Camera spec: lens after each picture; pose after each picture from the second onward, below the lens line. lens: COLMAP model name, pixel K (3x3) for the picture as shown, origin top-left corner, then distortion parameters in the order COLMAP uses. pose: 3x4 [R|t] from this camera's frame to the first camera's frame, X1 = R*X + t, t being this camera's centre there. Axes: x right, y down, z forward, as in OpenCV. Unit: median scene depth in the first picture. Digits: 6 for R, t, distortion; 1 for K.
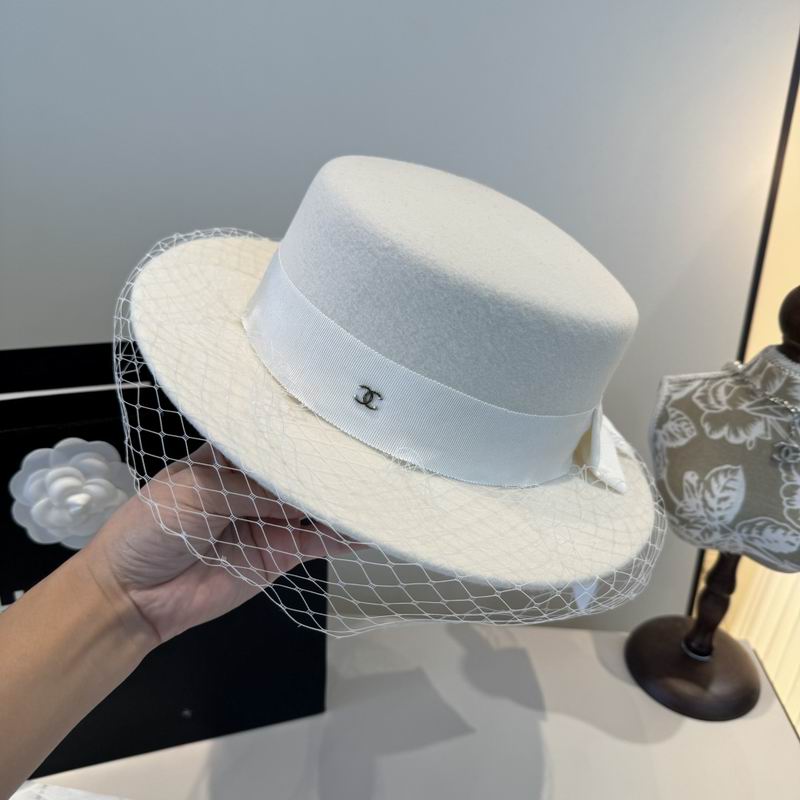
lens RADIAL K [[793.1, 0, 394.2], [0, 793.1, 396.7], [0, 0, 1]] dist [-0.002071, -0.048250]
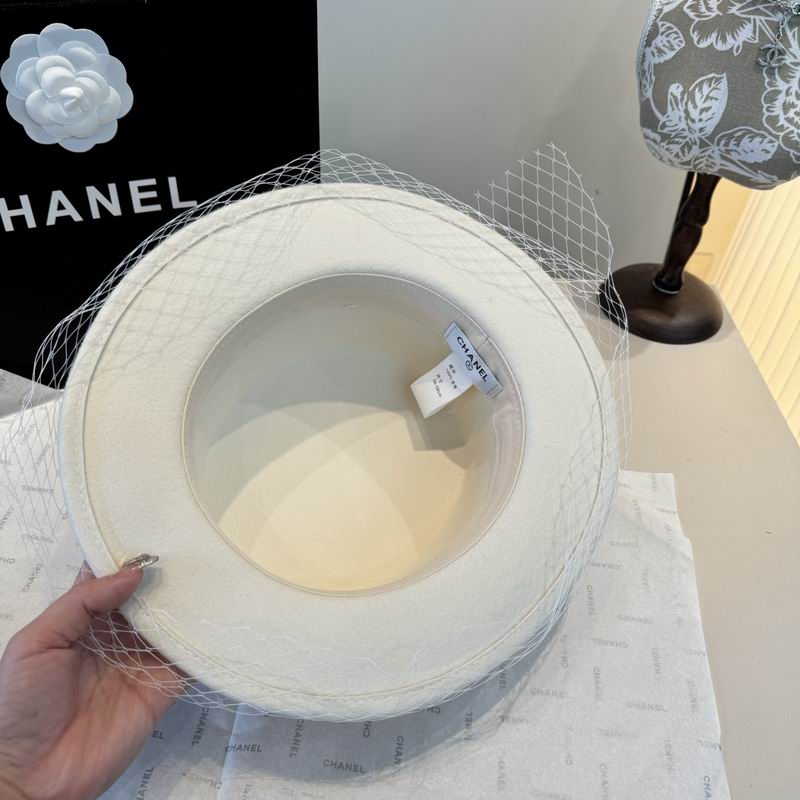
lens RADIAL K [[780.4, 0, 398.3], [0, 780.4, 397.8], [0, 0, 1]] dist [-0.007870, 0.001541]
pose [[0.999430, -0.019744, 0.027381, -0.017278], [0.011556, 0.962226, 0.272007, 0.208695], [-0.031717, -0.271536, 0.961906, -0.060575]]
